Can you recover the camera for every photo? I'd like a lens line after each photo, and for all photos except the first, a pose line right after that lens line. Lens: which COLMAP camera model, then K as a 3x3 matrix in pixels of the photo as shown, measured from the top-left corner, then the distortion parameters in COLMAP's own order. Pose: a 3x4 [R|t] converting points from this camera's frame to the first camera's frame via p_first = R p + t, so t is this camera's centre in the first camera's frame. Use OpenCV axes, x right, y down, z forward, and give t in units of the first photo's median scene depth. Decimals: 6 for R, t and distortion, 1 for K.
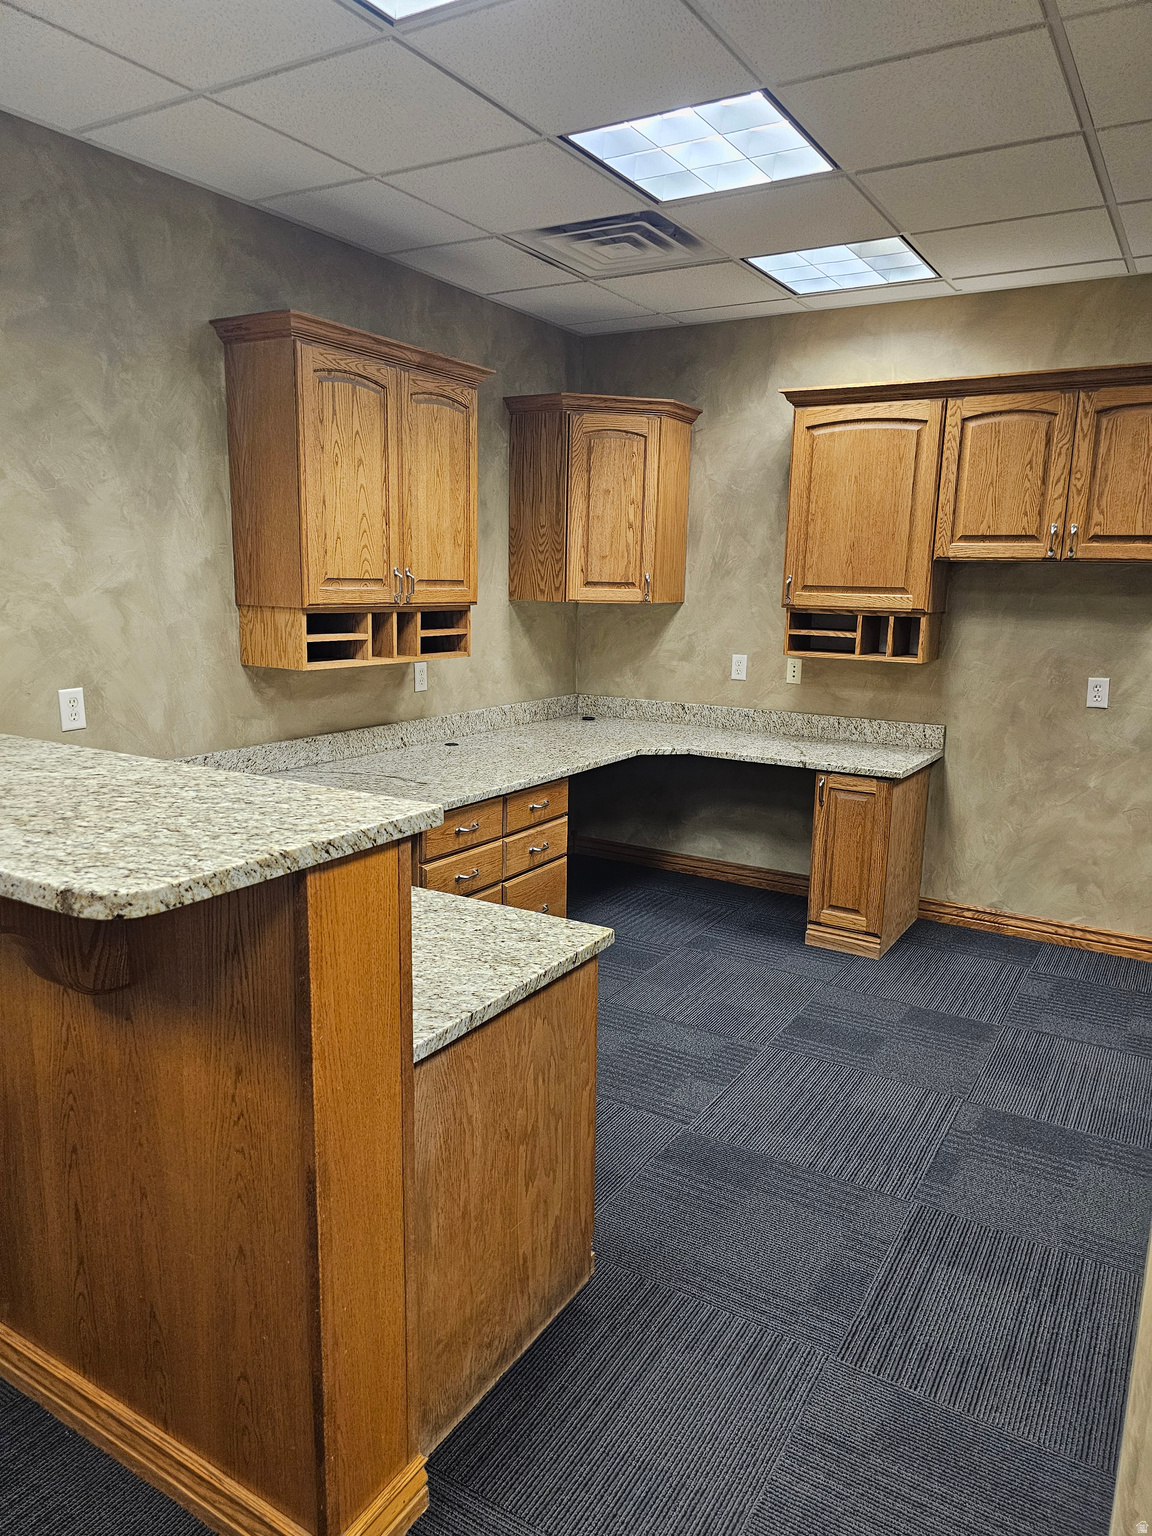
lens RADIAL K [[1026.4, 0, 576.3], [0, 1026.4, 779.4], [0, 0, 1]] dist [0.048085, -0.047033]
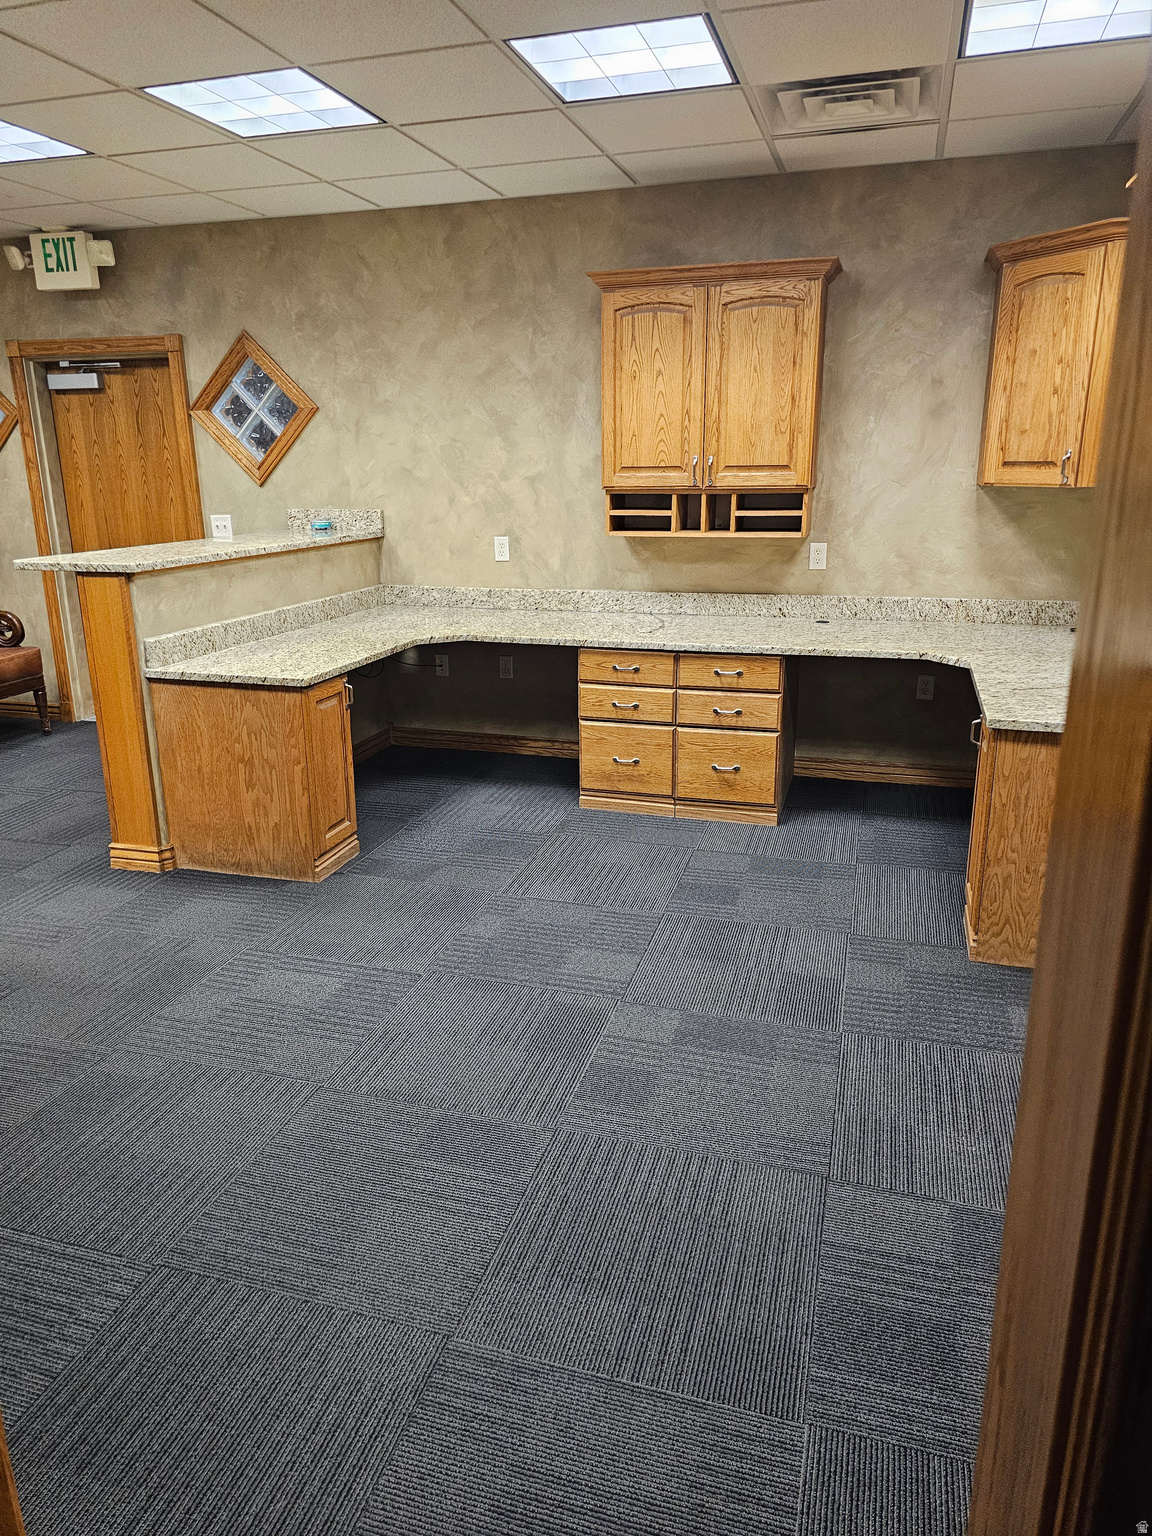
lens RADIAL K [[1041.6, 0, 570.1], [0, 1041.6, 759.6], [0, 0, 1]] dist [0.055053, -0.052364]
pose [[0.258505, 0.244883, -0.934456, 1.079505], [-0.172846, 0.963450, 0.204665, -0.091933], [0.950421, 0.108610, 0.291384, 0.561819]]
